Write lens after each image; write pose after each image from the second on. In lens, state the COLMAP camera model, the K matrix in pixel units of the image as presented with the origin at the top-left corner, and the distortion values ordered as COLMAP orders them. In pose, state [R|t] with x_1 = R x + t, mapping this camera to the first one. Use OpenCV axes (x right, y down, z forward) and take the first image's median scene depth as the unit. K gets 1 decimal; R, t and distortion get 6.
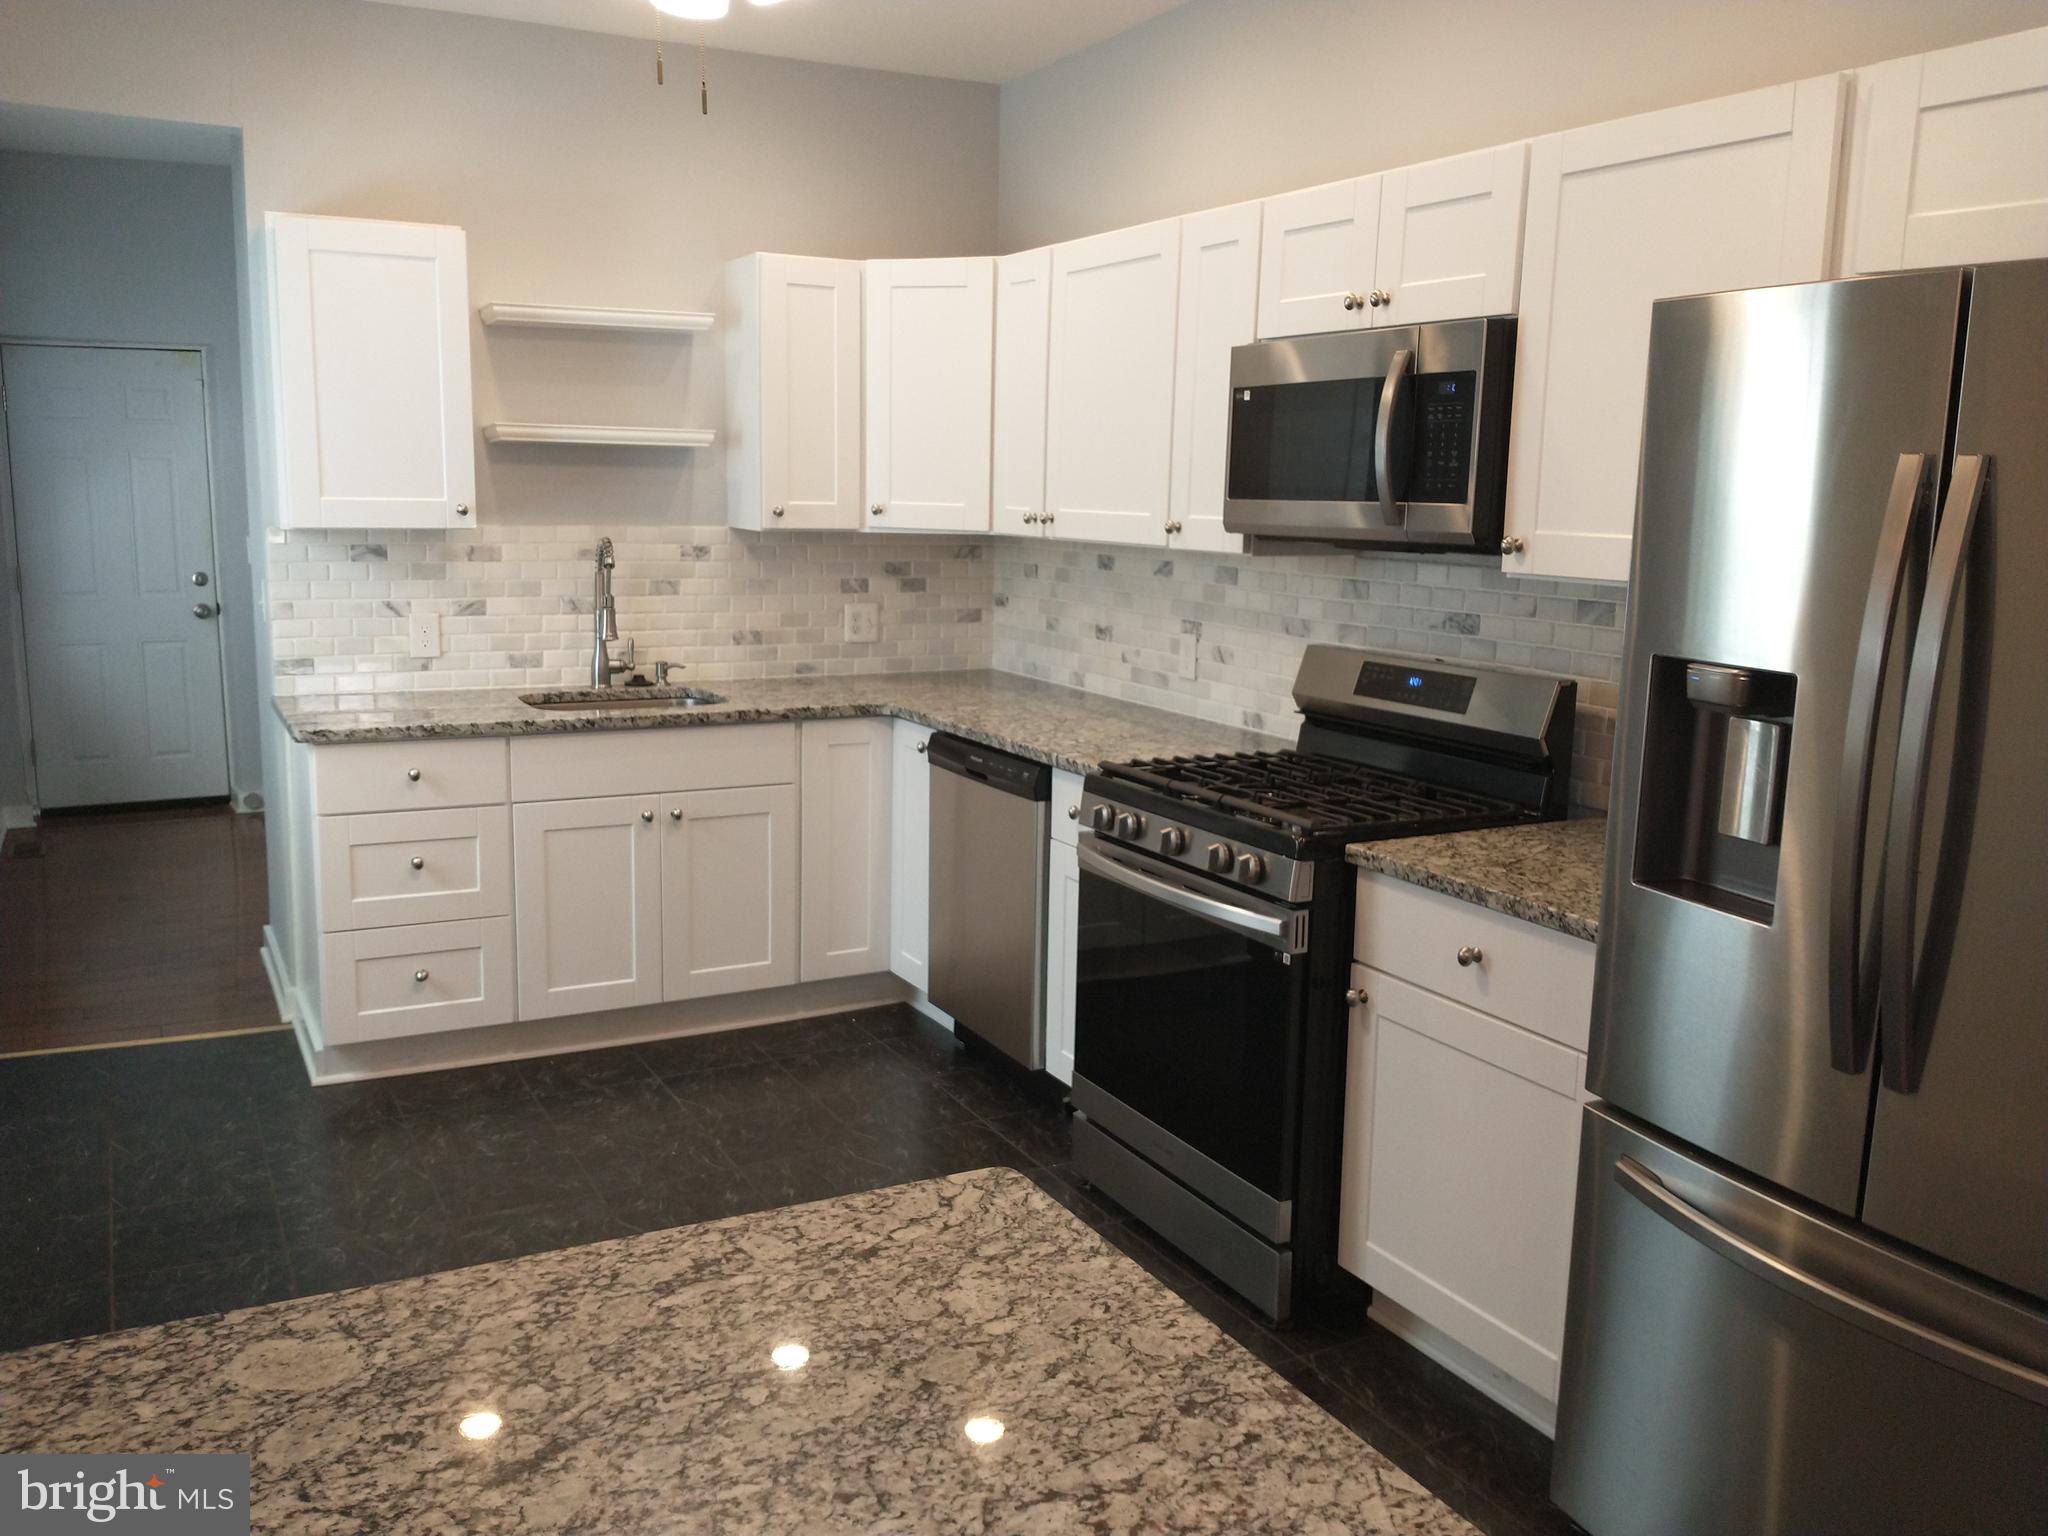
lens RADIAL K [[1680.8, 0, 1035.5], [0, 1680.8, 779.9], [0, 0, 1]] dist [0.044130, -0.099181]
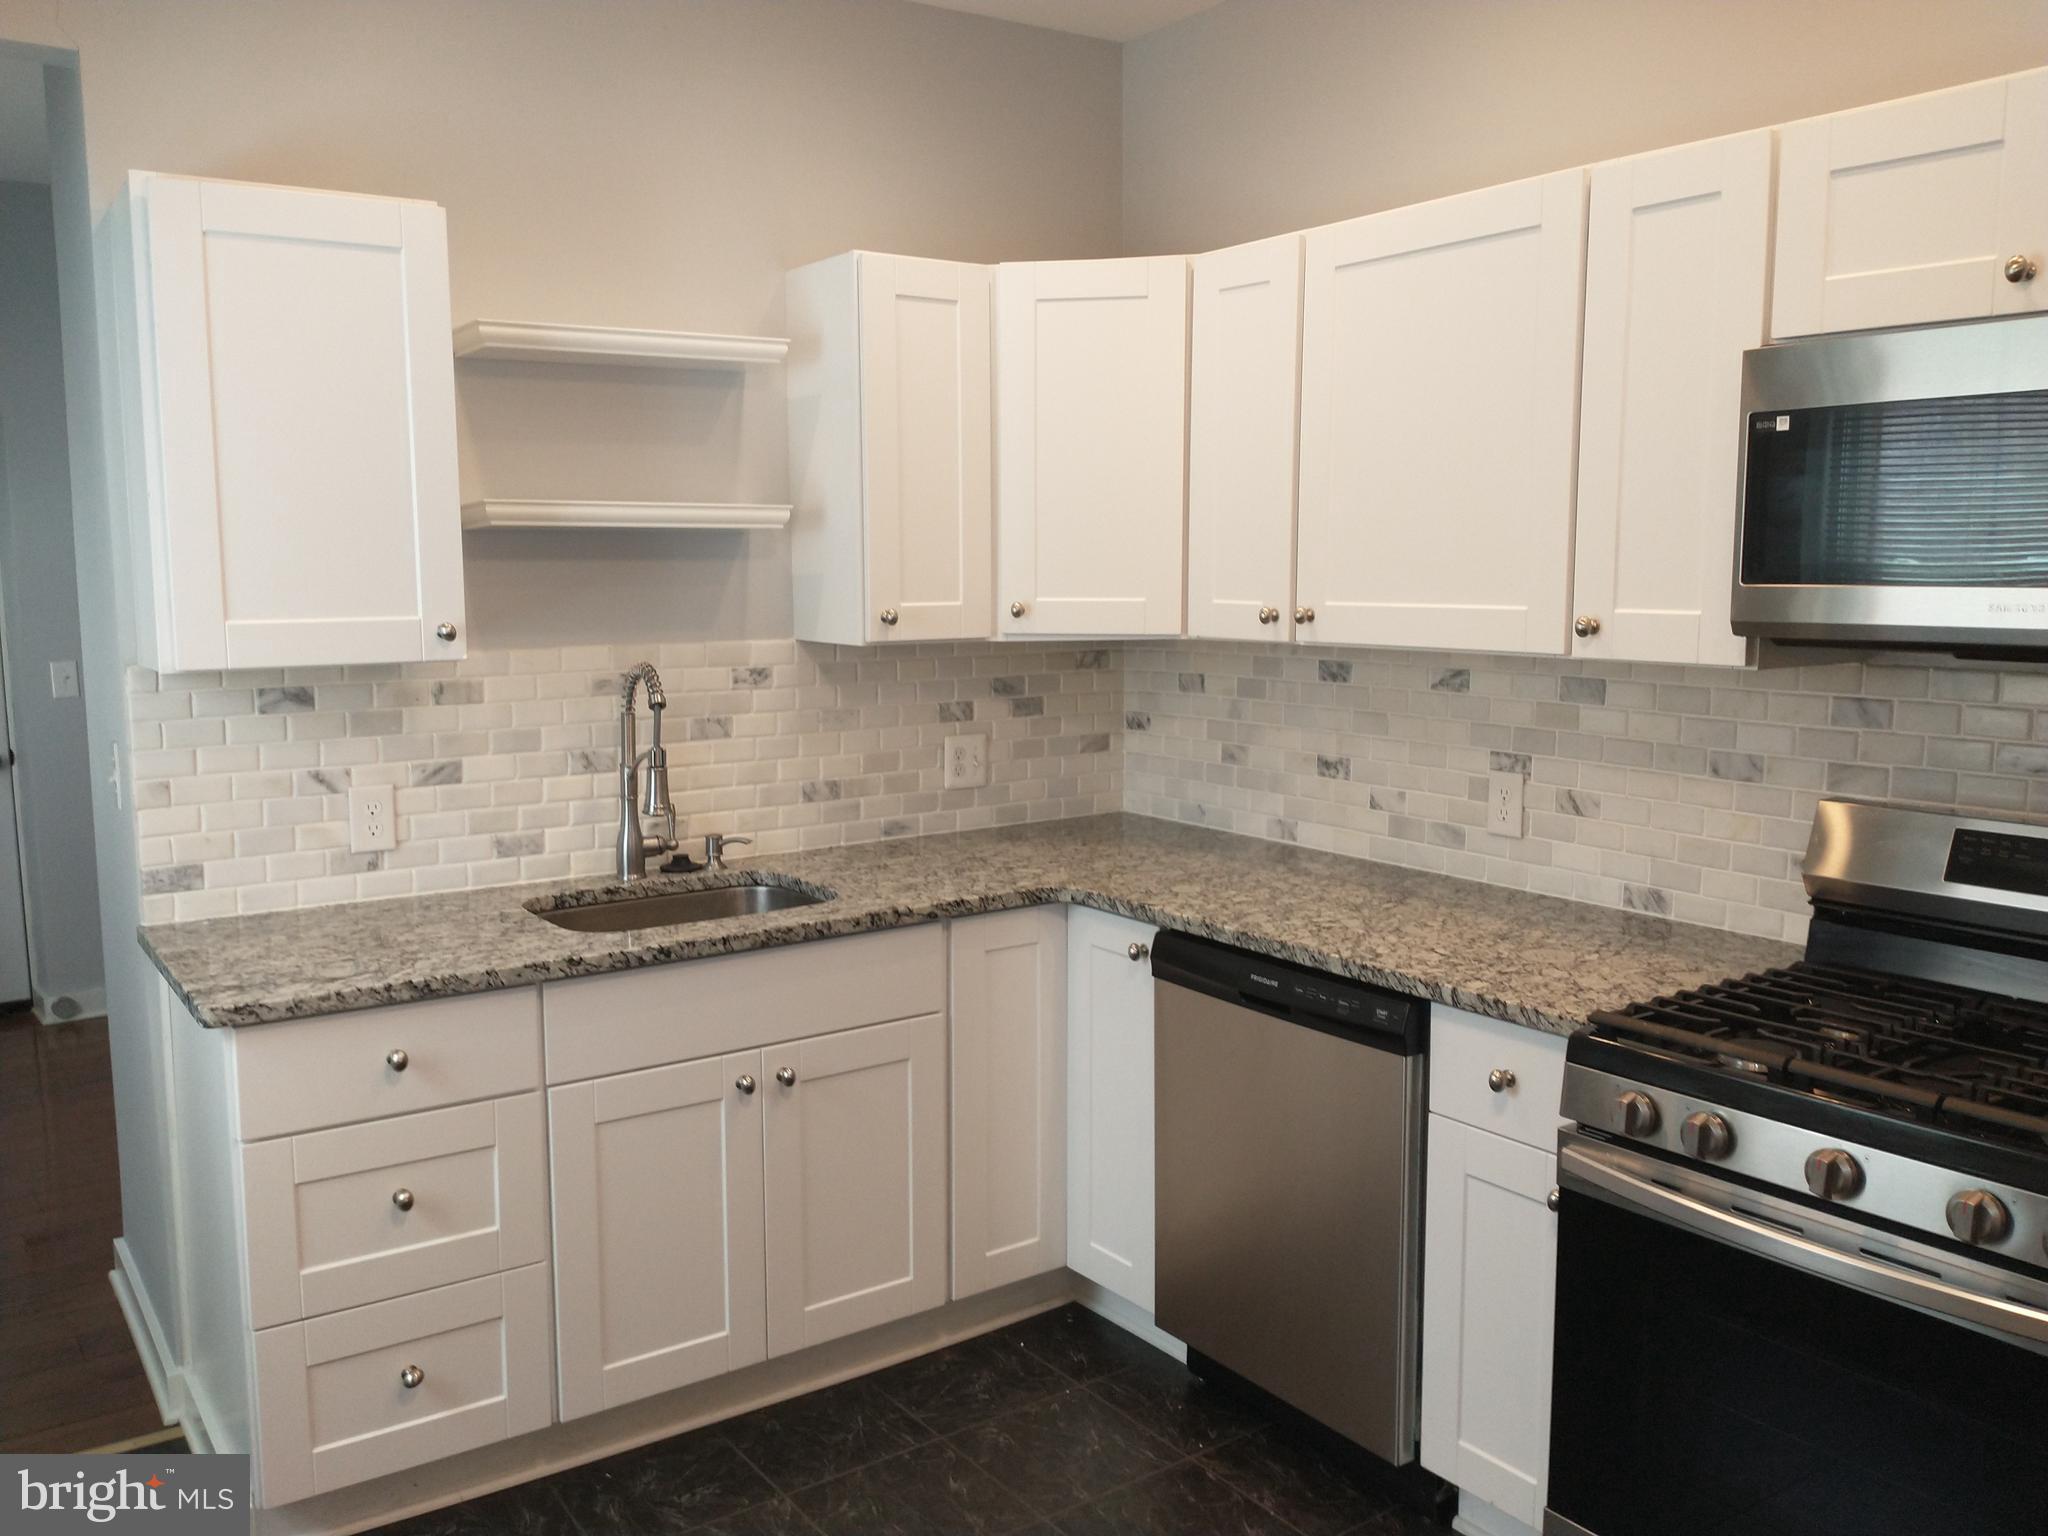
lens RADIAL K [[1680.8, 0, 1043.8], [0, 1680.8, 769.7], [0, 0, 1]] dist [0.044130, -0.099181]
pose [[0.992512, -0.040838, 0.115116, -0.178579], [0.046529, 0.997802, -0.047186, -0.062372], [-0.112936, 0.052189, 0.992231, 0.314220]]
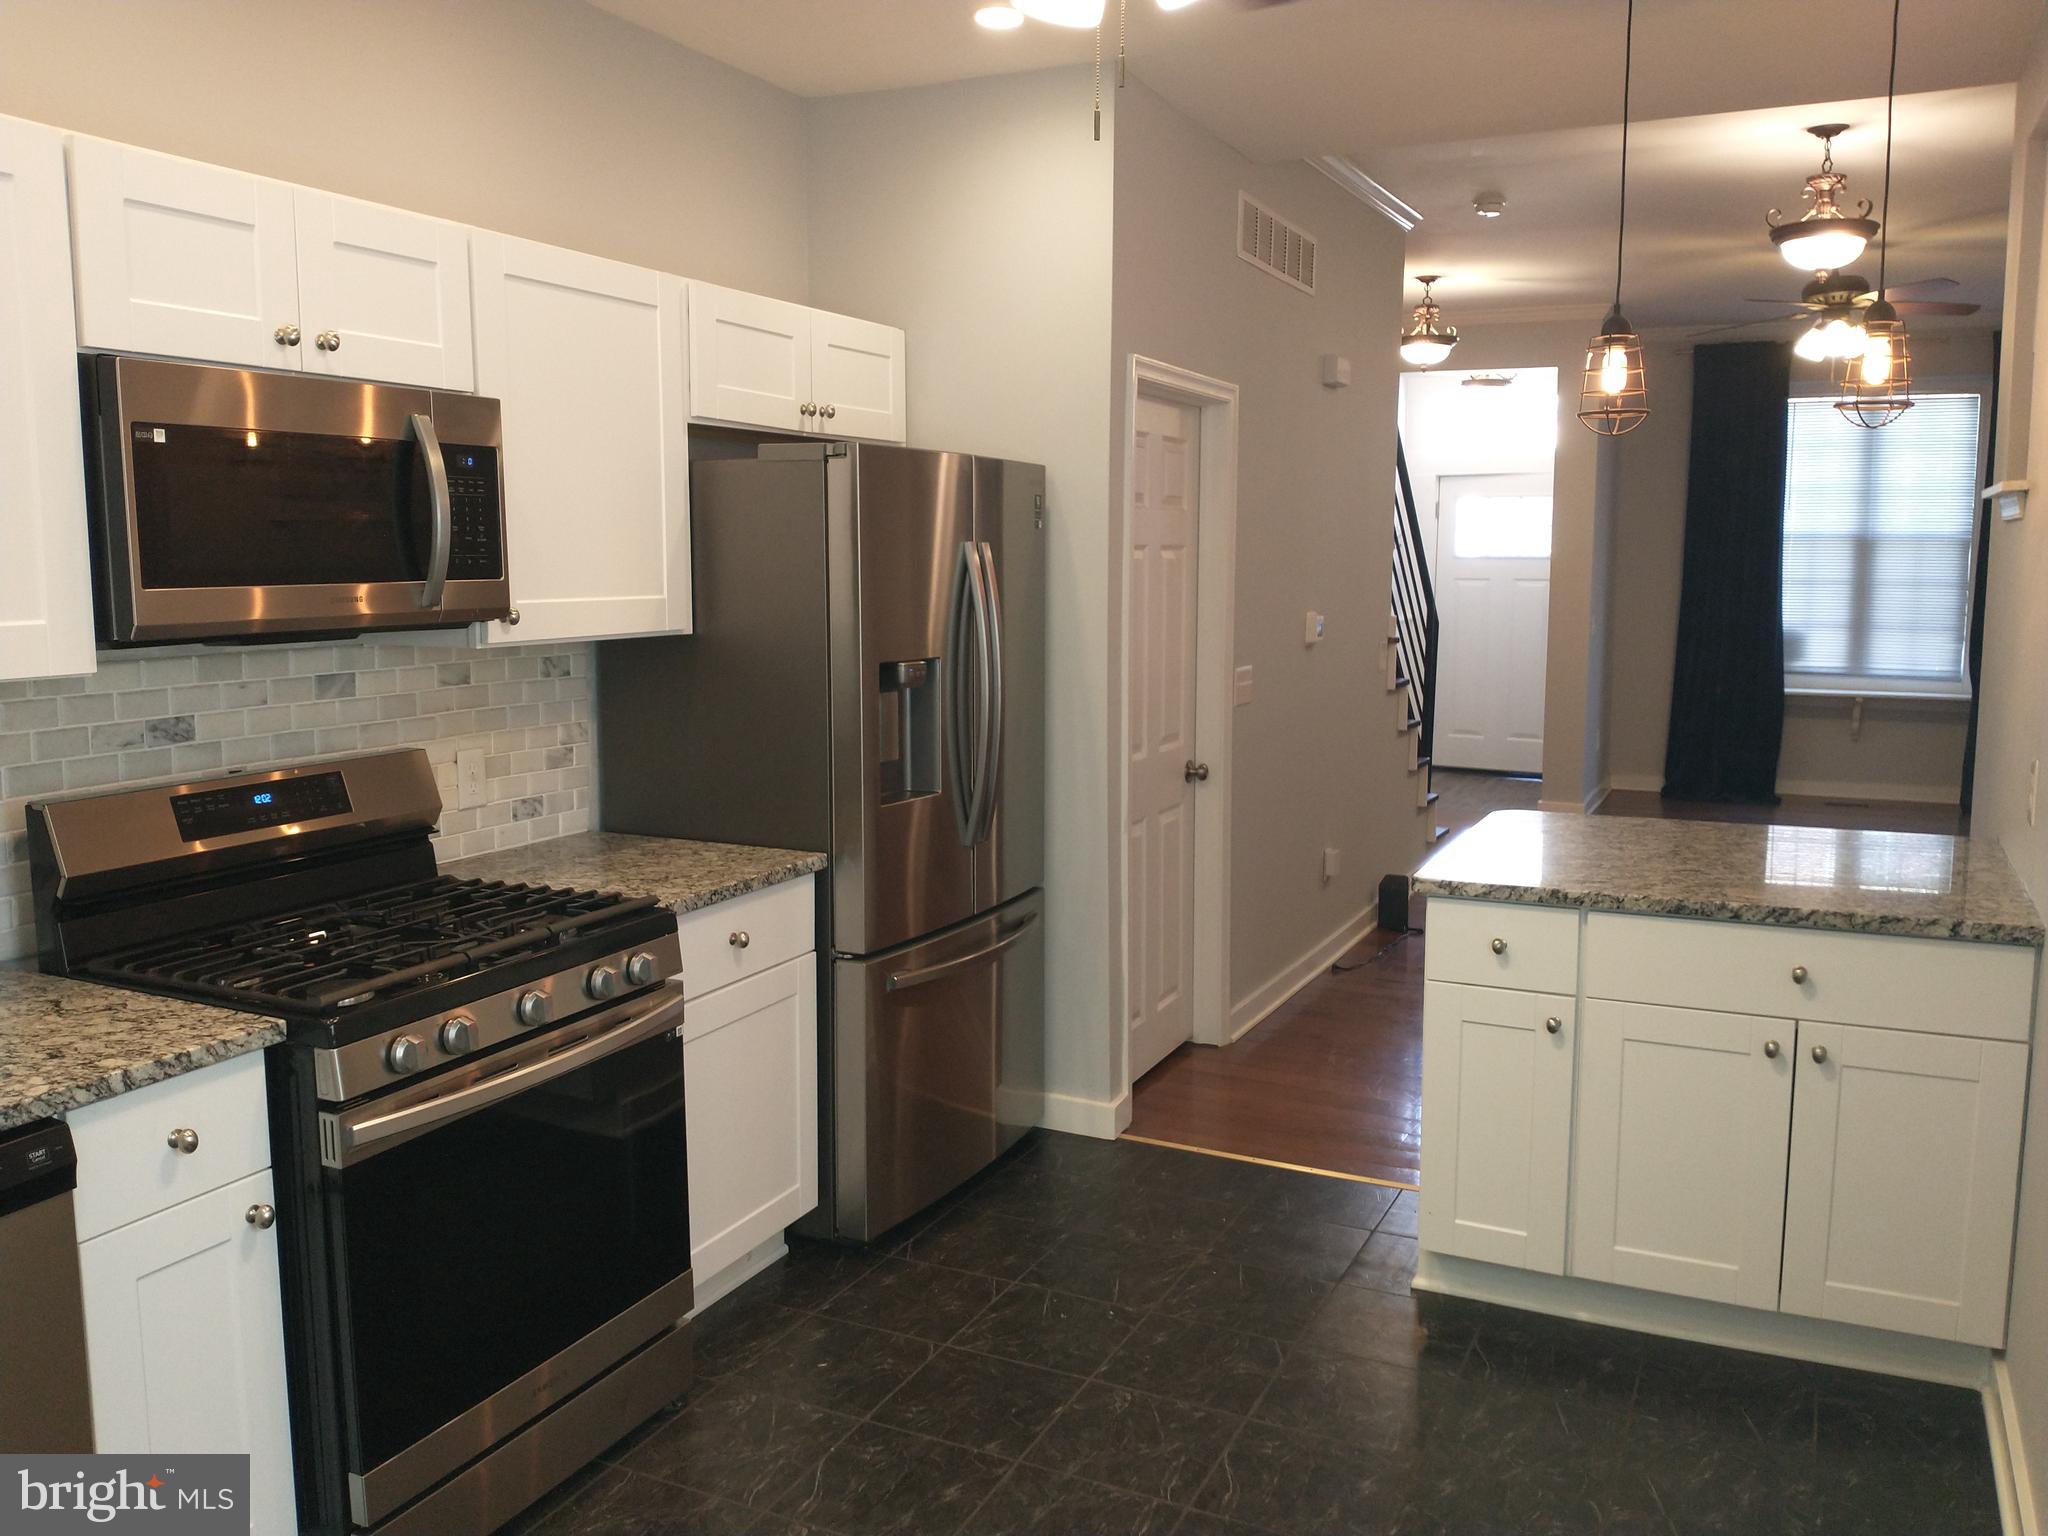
lens RADIAL K [[1697.8, 0, 1026.1], [0, 1697.8, 758.9], [0, 0, 1]] dist [-0.001168, -0.009947]
pose [[-0.599618, -0.118612, 0.791448, -0.489256], [0.126837, 0.962371, 0.240322, -0.172645], [-0.790171, 0.244486, -0.562011, 0.882410]]
